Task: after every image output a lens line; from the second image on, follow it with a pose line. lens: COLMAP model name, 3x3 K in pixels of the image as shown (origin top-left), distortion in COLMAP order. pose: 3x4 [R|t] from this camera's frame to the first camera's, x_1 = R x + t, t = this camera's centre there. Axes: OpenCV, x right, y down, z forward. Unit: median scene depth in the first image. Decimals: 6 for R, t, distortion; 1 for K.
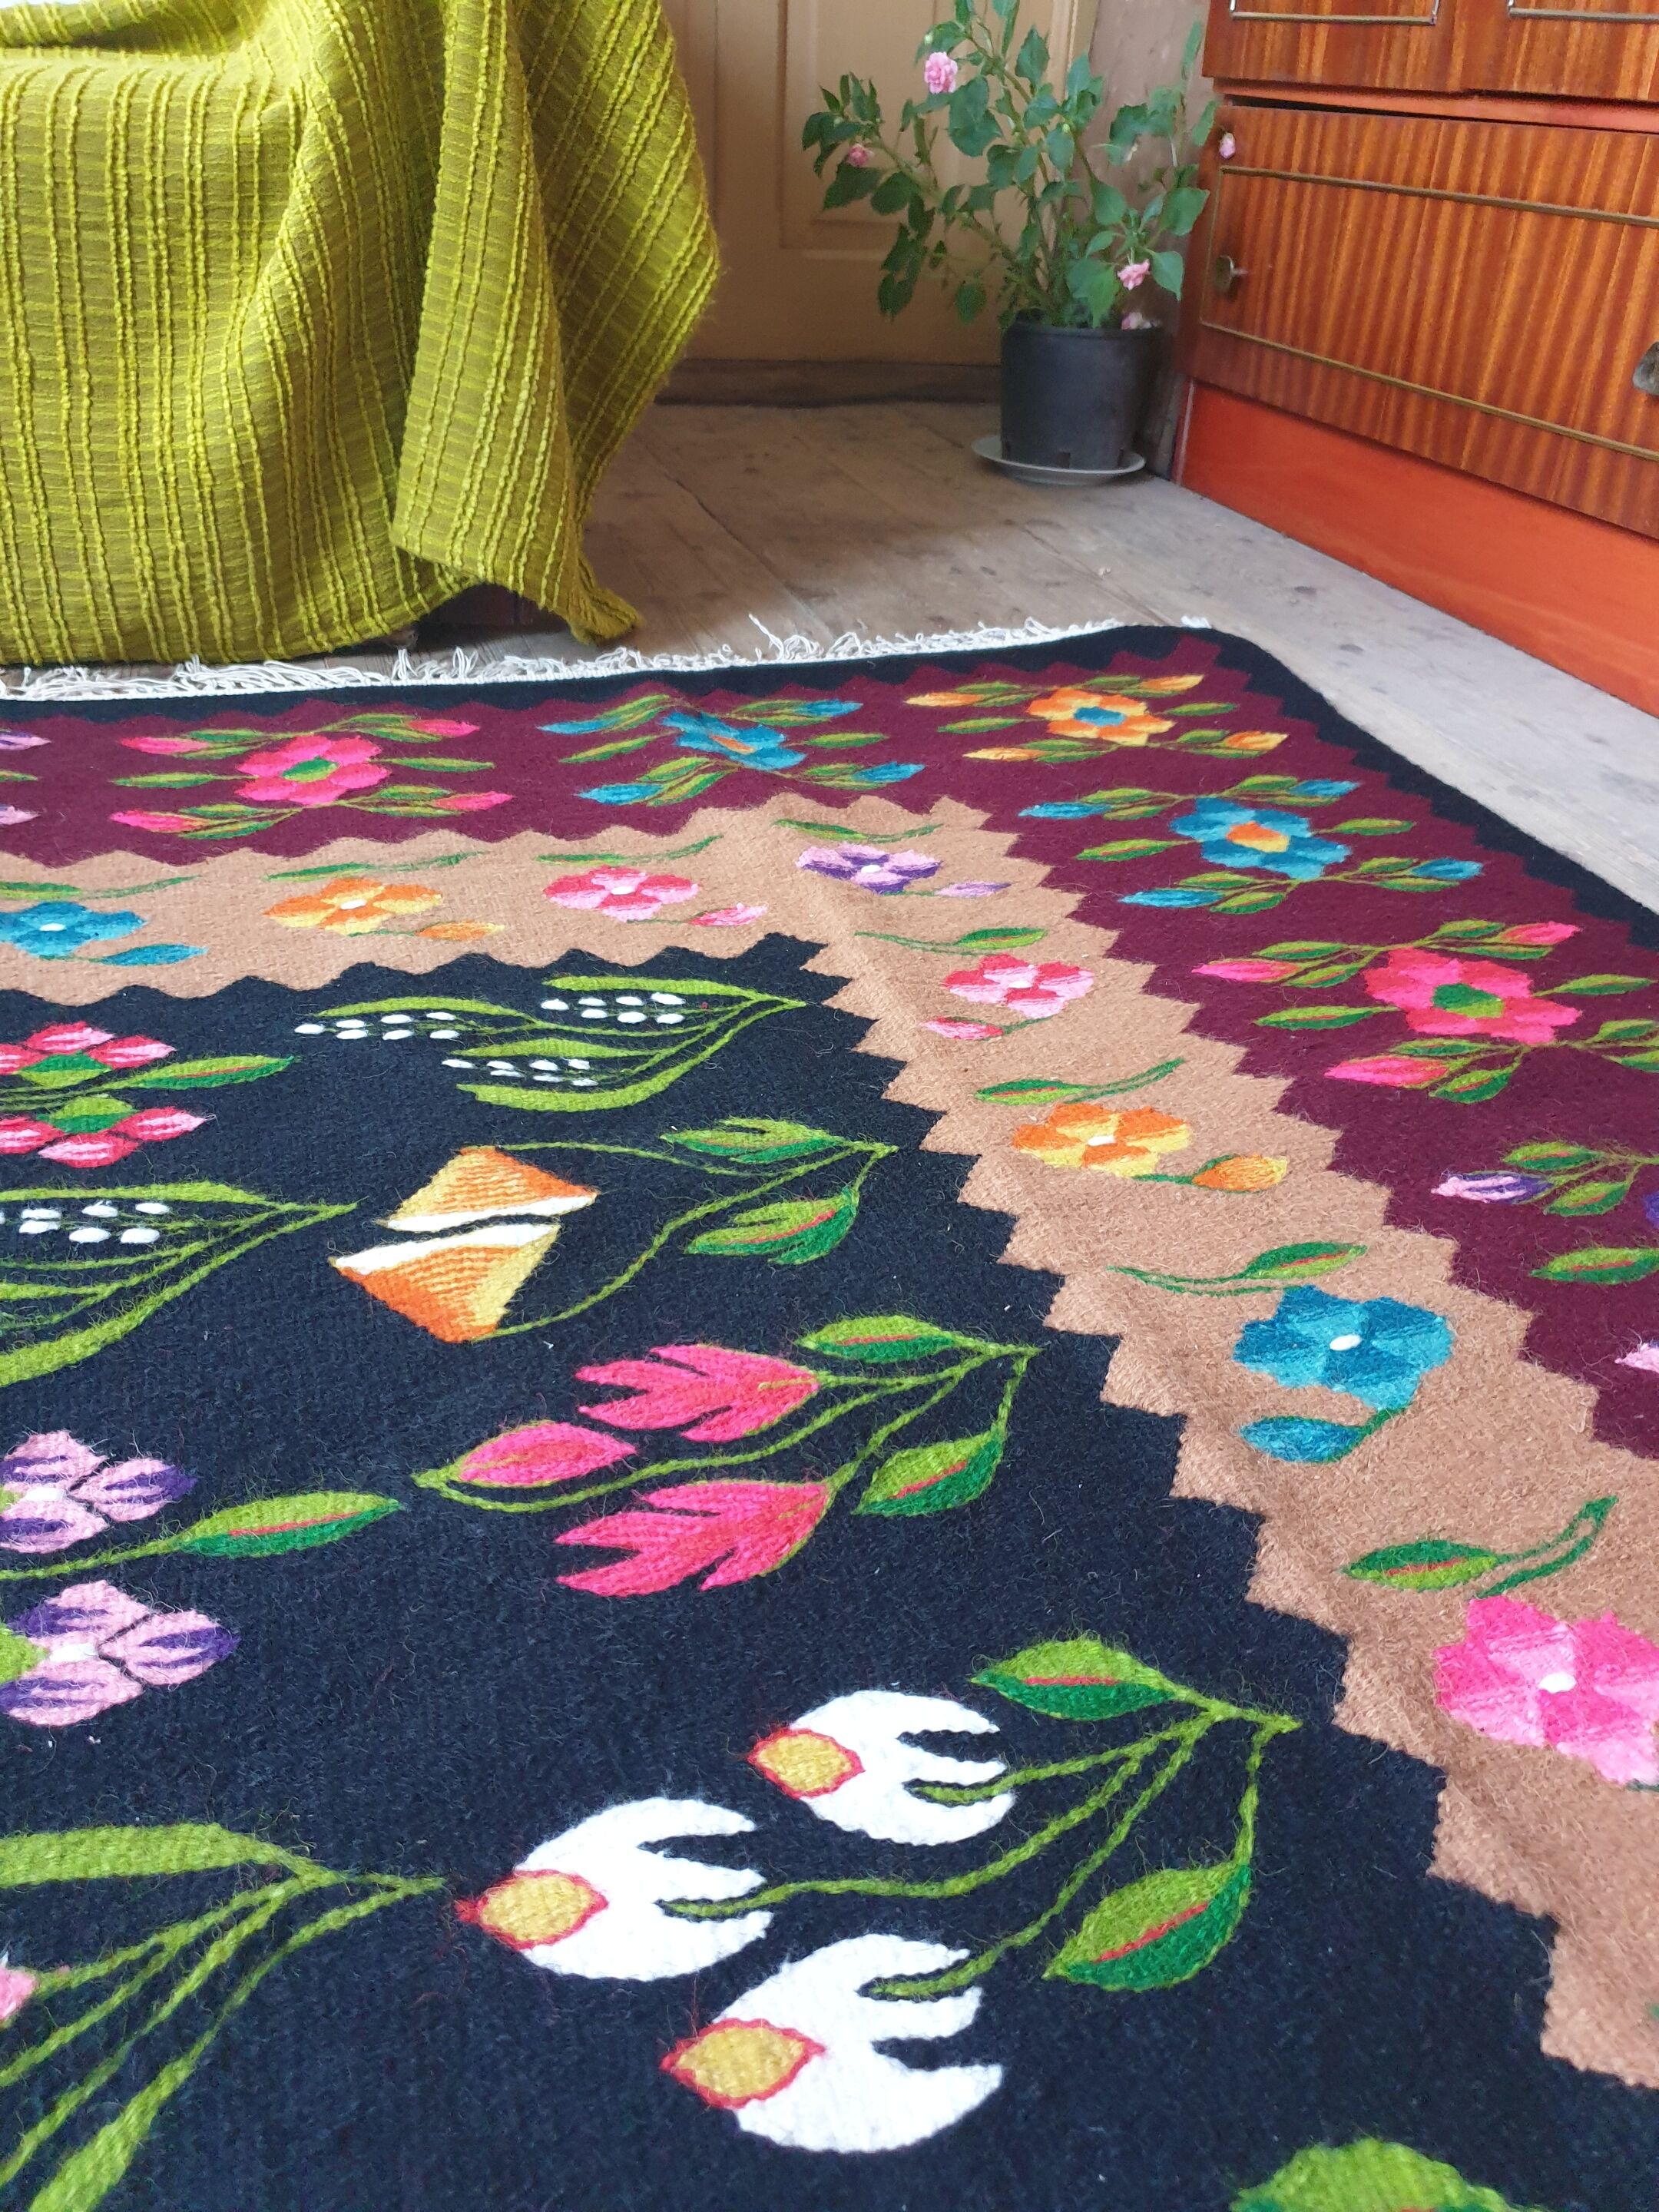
lens RADIAL K [[1714.1, 0, 853.6], [0, 1714.1, 1139.3], [0, 0, 1]] dist [0.036111, -0.051218]
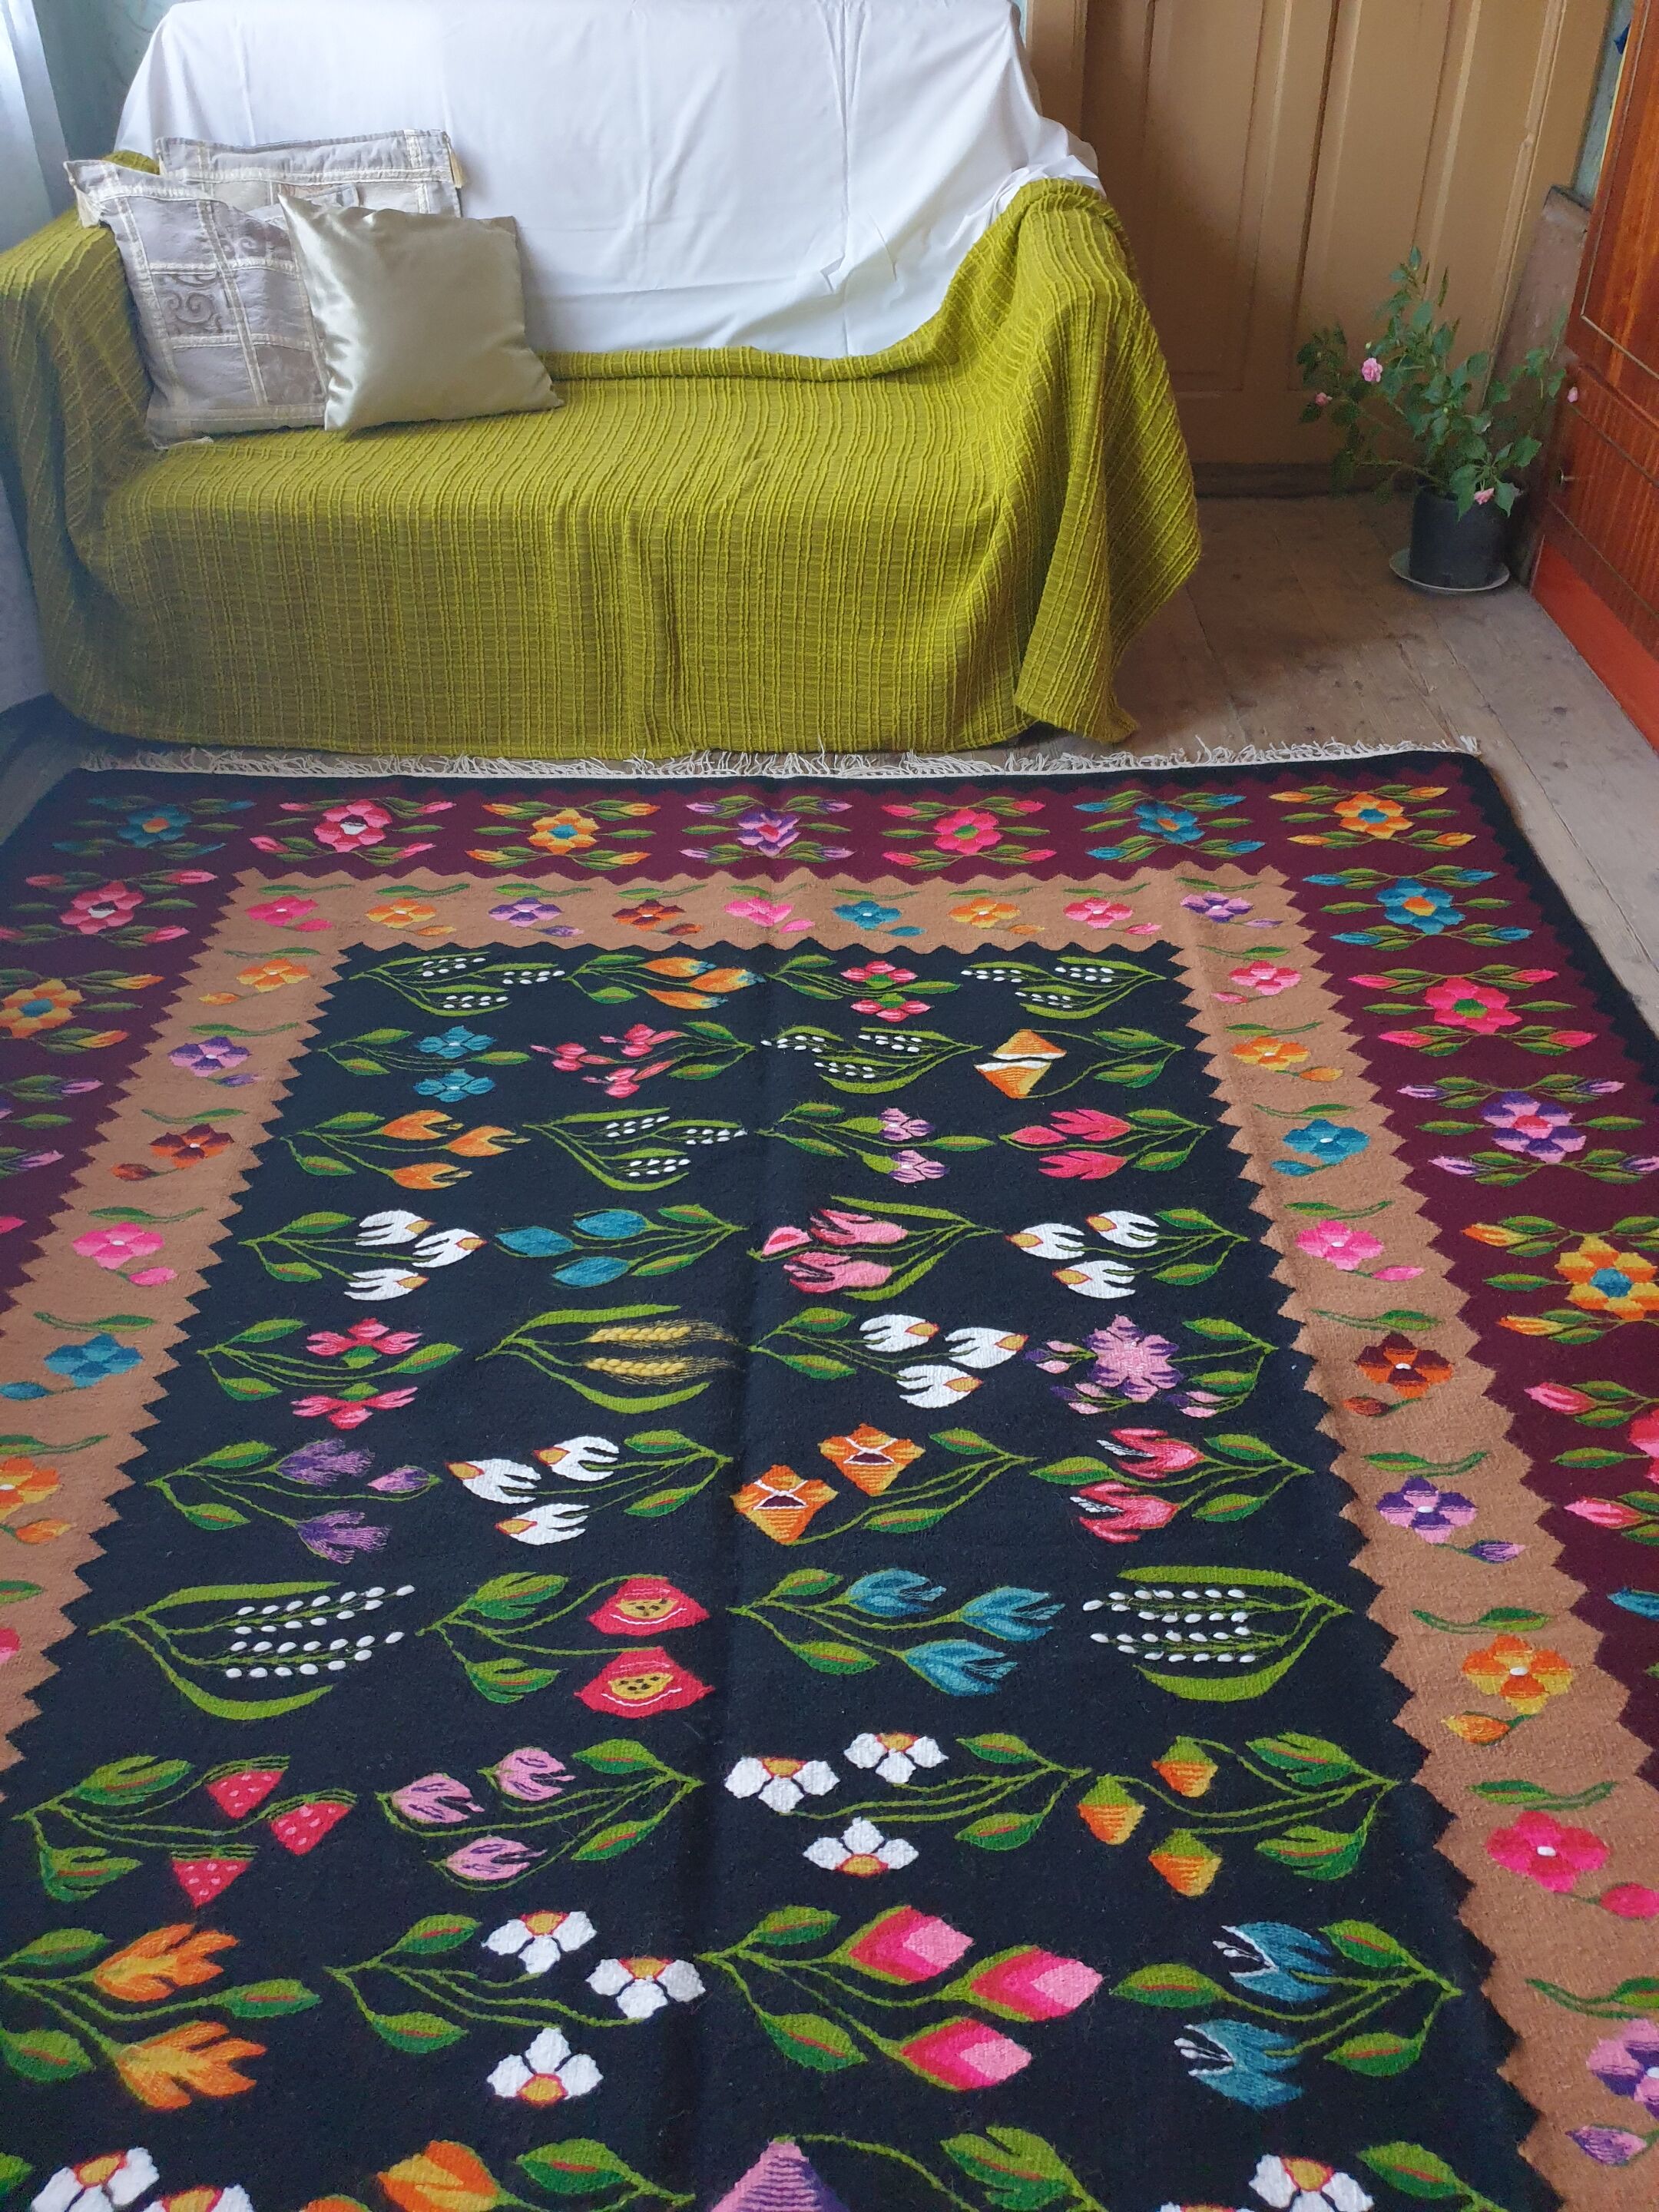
lens RADIAL K [[1714.1, 0, 828.2], [0, 1714.1, 1119.4], [0, 0, 1]] dist [0.036111, -0.051218]
pose [[0.947546, 0.136312, -0.289096, 0.251675], [-0.103311, 0.986564, 0.126561, -0.144276], [0.302463, -0.090056, 0.948897, -1.471980]]
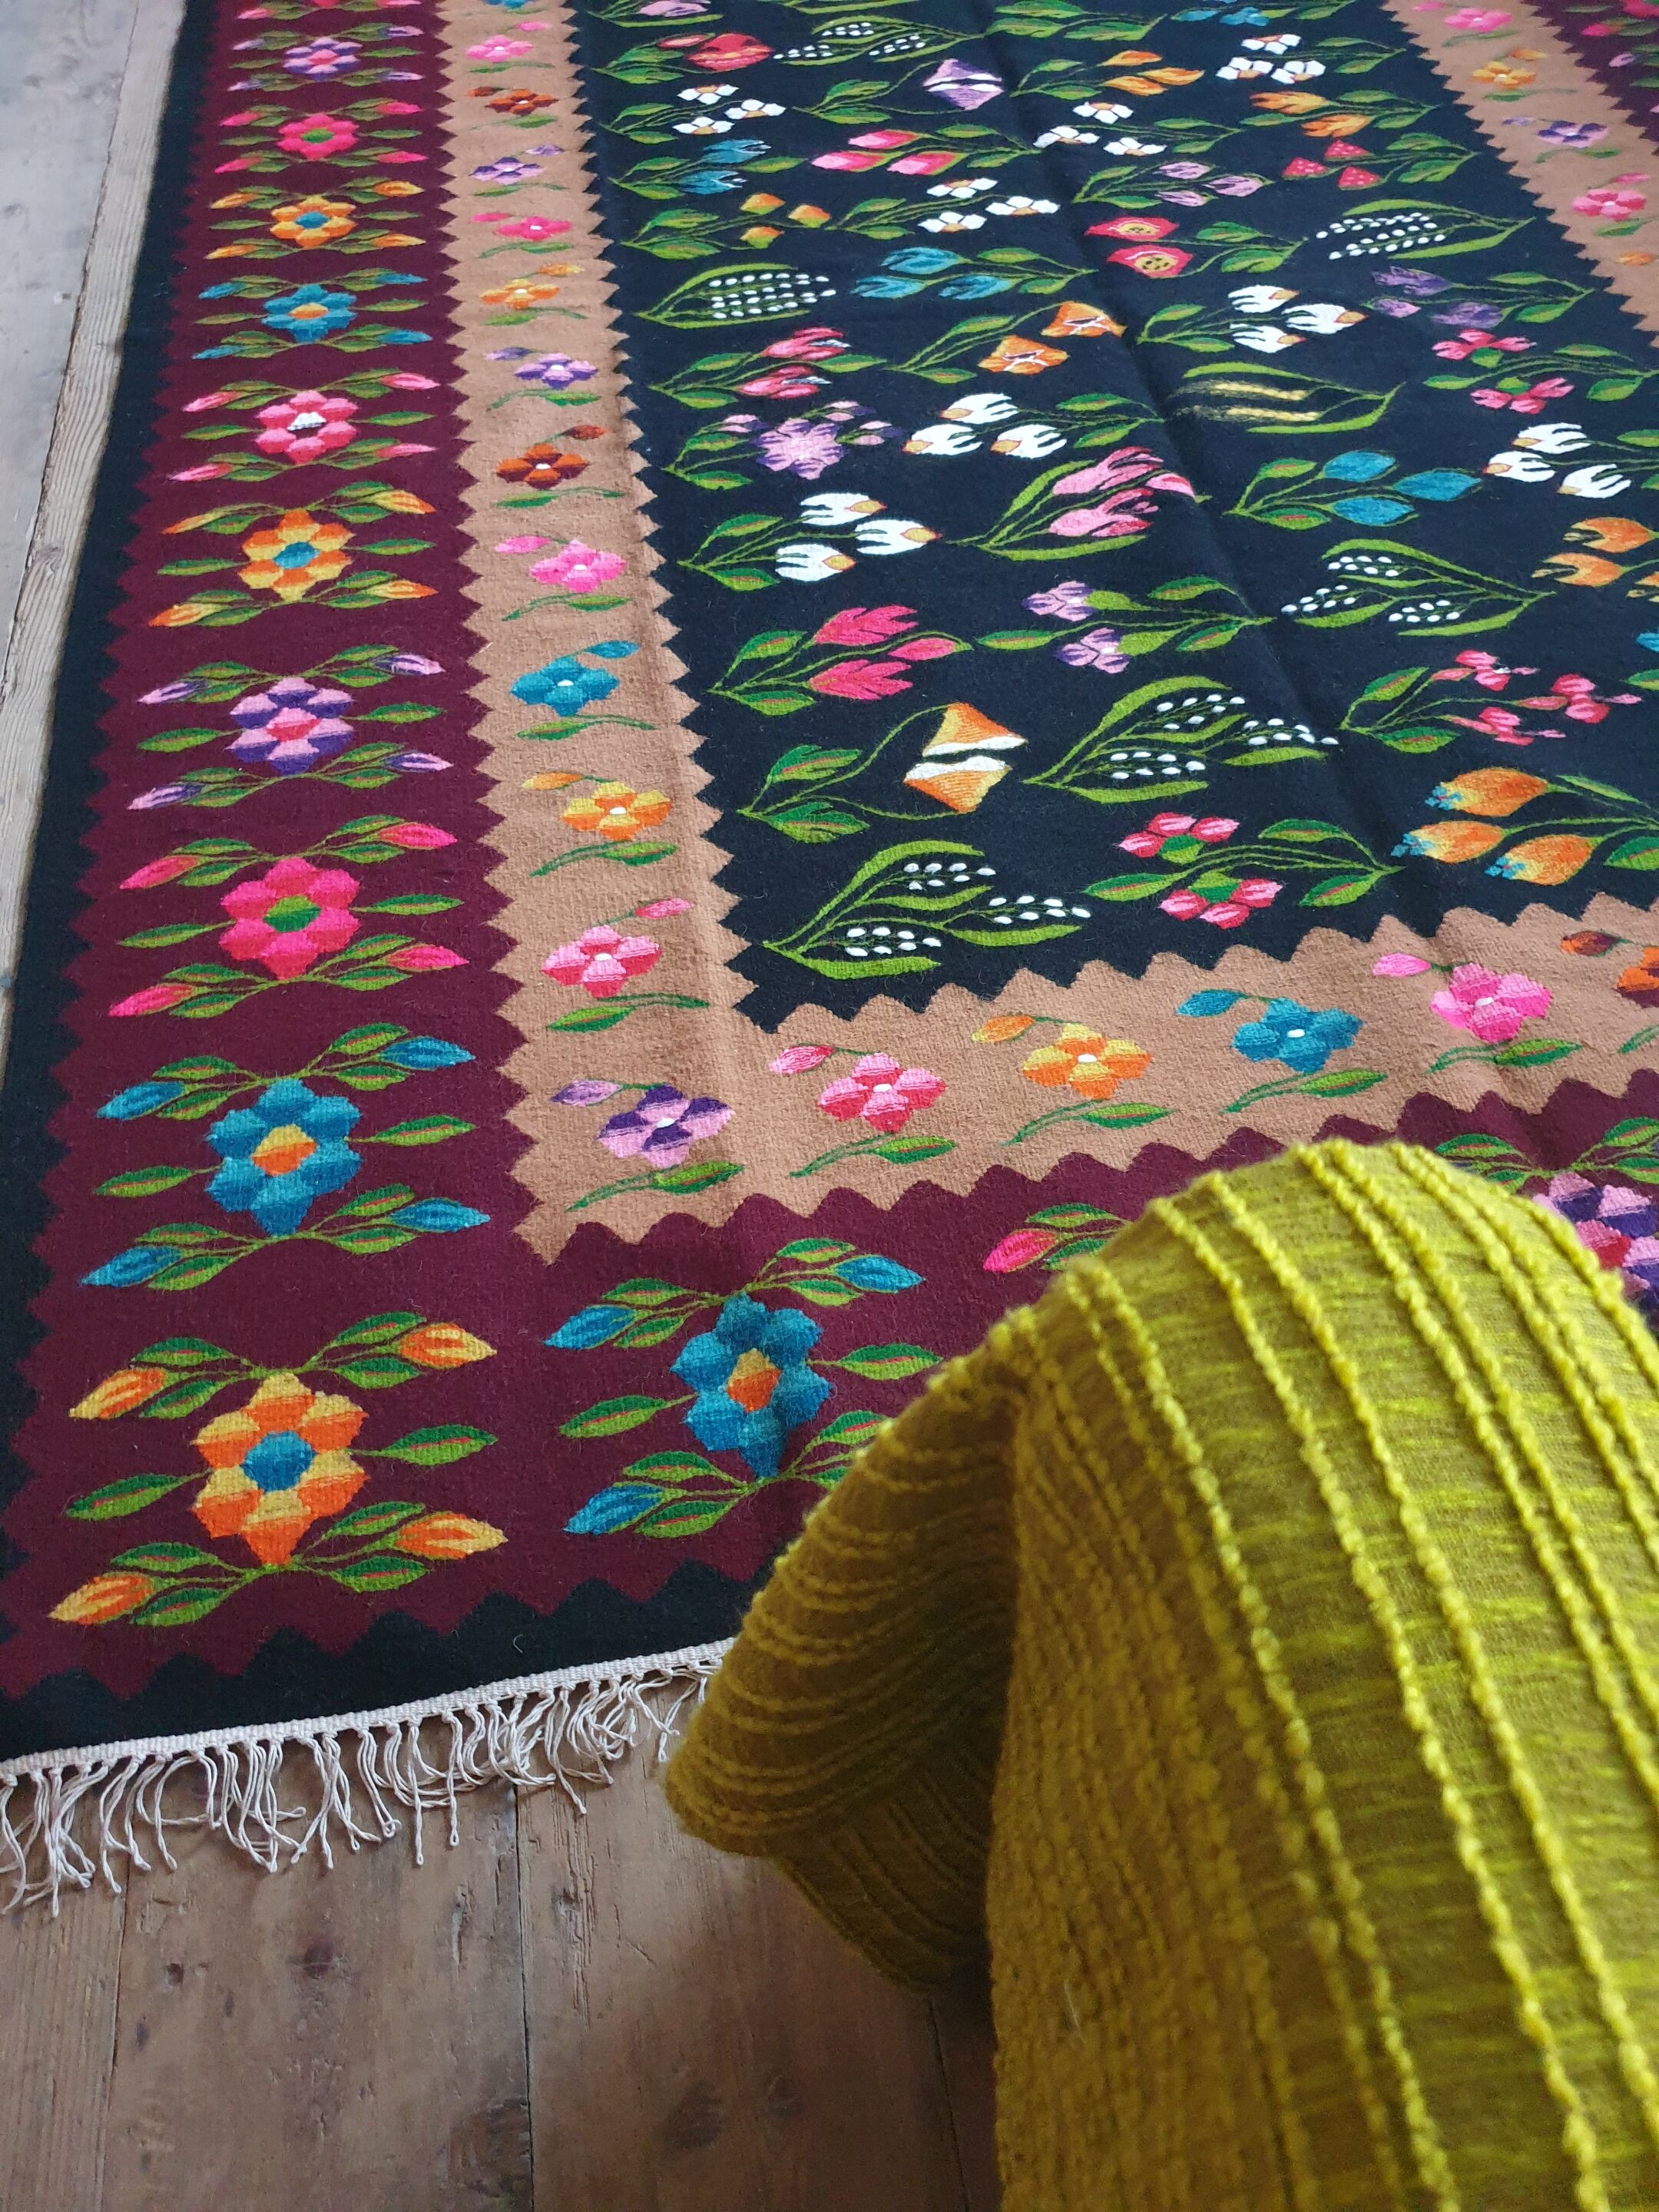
lens RADIAL K [[1710.4, 0, 849.5], [0, 1710.4, 1098.2], [0, 0, 1]] dist [0.020846, -0.015546]
pose [[-0.987477, -0.153208, 0.037629, -0.183207], [0.024404, 0.087301, 0.995883, -1.565743], [-0.155863, 0.984330, -0.082469, 1.283752]]
